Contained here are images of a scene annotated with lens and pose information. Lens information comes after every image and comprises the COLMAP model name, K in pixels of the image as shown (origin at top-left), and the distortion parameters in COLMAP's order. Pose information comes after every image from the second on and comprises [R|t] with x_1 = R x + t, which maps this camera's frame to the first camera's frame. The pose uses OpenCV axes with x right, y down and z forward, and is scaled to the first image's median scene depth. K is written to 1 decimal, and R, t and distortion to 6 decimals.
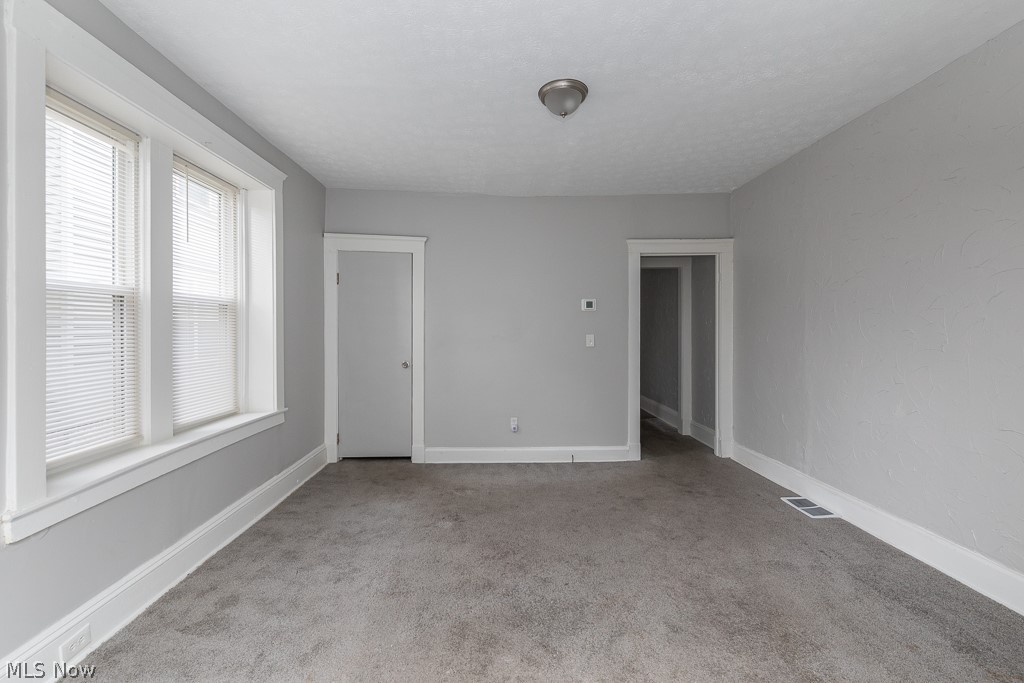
lens RADIAL K [[430.0, 0, 513.6], [0, 430.0, 335.2], [0, 0, 1]] dist [0.000532, 0.000036]
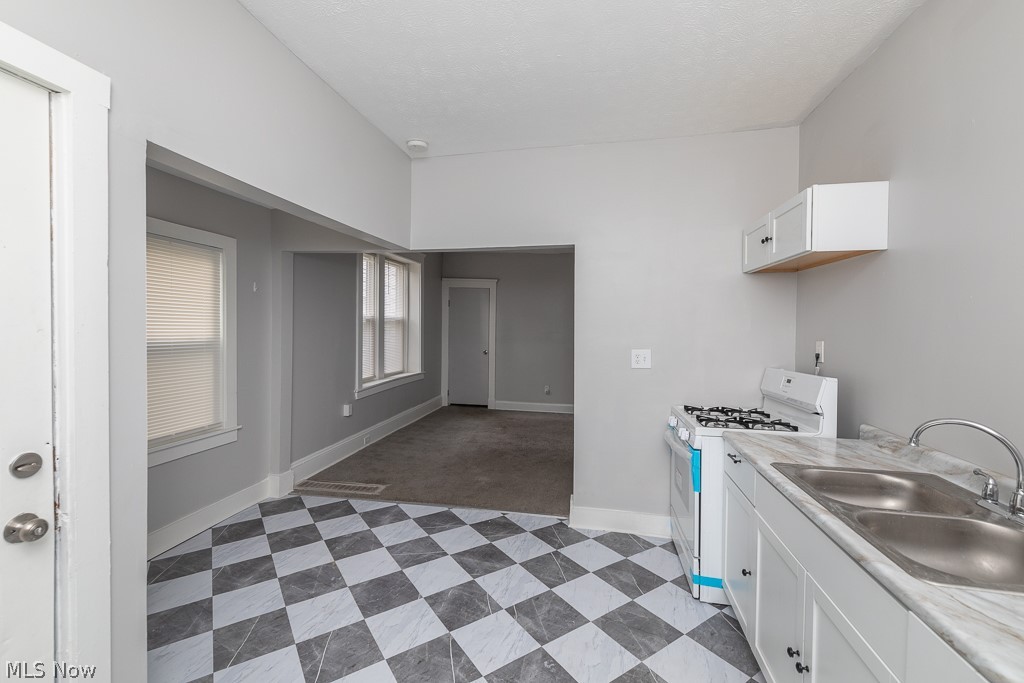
lens RADIAL K [[442.7, 0, 513.9], [0, 442.7, 338.9], [0, 0, 1]] dist [-0.000004, 0.000276]
pose [[0.973834, 0.014602, -0.226789, 0.284013], [-0.012160, 0.999852, 0.012158, -0.010299], [0.226933, -0.009082, 0.973868, -0.760959]]
